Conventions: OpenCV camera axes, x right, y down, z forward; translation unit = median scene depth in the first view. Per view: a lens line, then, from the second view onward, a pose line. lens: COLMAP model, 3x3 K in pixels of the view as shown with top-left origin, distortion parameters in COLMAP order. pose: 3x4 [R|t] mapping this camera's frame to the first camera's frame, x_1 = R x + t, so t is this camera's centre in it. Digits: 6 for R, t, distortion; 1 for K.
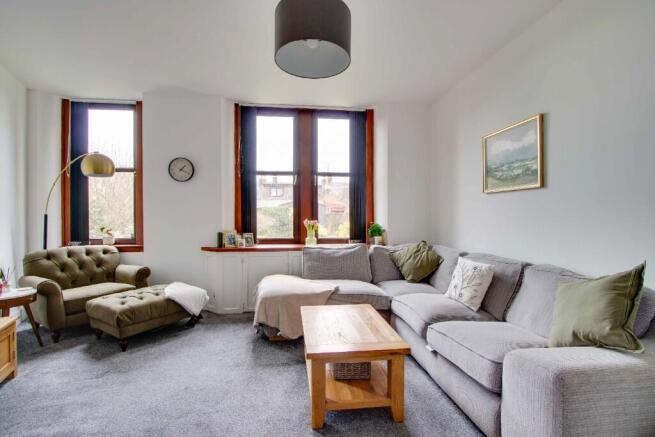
lens RADIAL K [[308.6, 0, 327.5], [0, 308.6, 216.9], [0, 0, 1]] dist [-0.022470, 0.007101]
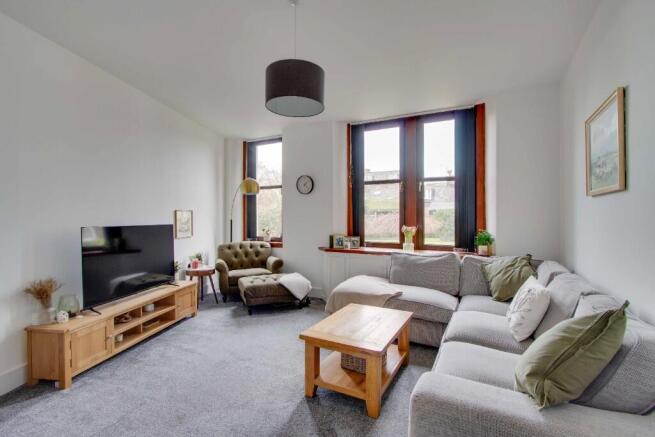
lens RADIAL K [[311.8, 0, 327.5], [0, 311.8, 218.5], [0, 0, 1]] dist [-0.019438, 0.002124]
pose [[0.814933, 0.004423, -0.579538, 0.370747], [-0.003808, 0.999990, 0.002277, -0.019243], [0.579542, 0.000351, 0.814942, 0.005138]]
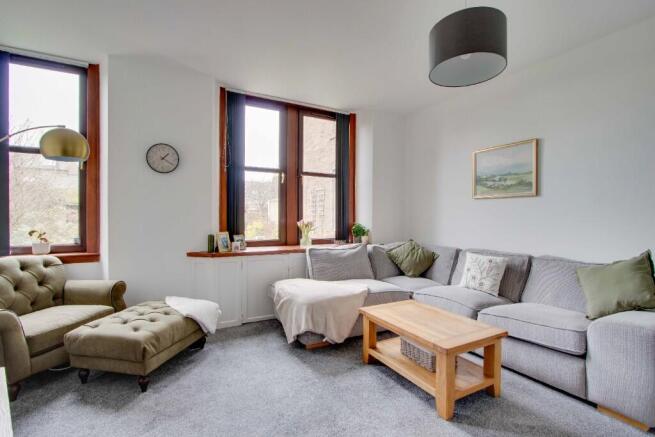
lens RADIAL K [[308.6, 0, 327.5], [0, 308.6, 216.9], [0, 0, 1]] dist [-0.022470, 0.007101]
pose [[0.928072, 0.005592, 0.372358, -0.400308], [-0.005778, 0.999983, -0.000617, -0.001187], [-0.372355, -0.001579, 0.928089, 0.086948]]
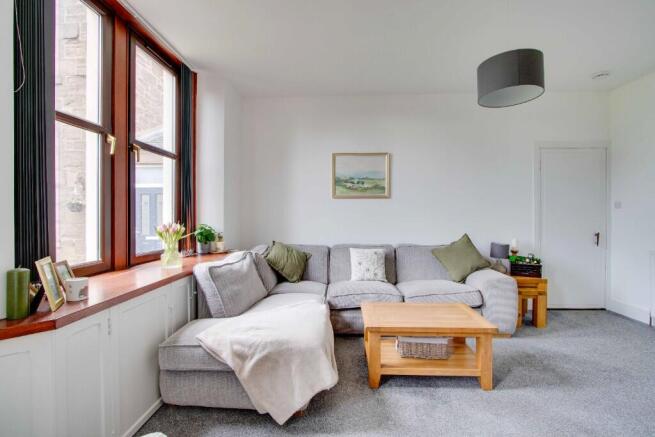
lens RADIAL K [[308.6, 0, 327.5], [0, 308.6, 216.9], [0, 0, 1]] dist [-0.022470, 0.007101]
pose [[0.173724, -0.003740, 0.984787, -0.659049], [0.006316, 0.999976, 0.002684, -0.000663], [-0.984774, 0.005754, 0.173743, 0.693114]]
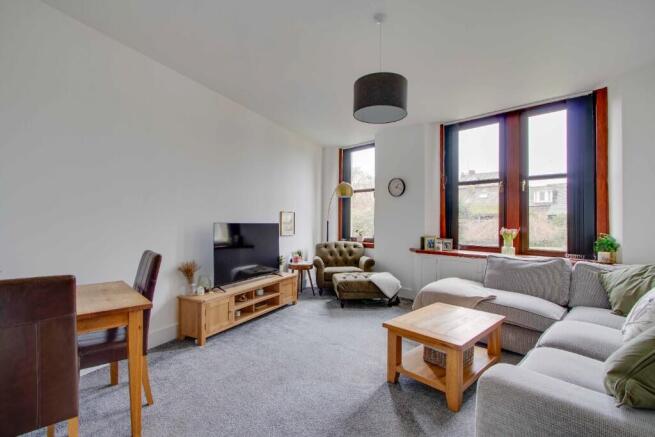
lens RADIAL K [[310.4, 0, 321.4], [0, 310.4, 217.9], [0, 0, 1]] dist [-0.021585, 0.001380]
pose [[0.584321, -0.002375, -0.811519, 0.431962], [-0.013910, 0.999820, -0.012941, -0.002867], [0.811403, 0.018850, 0.584183, -0.023949]]
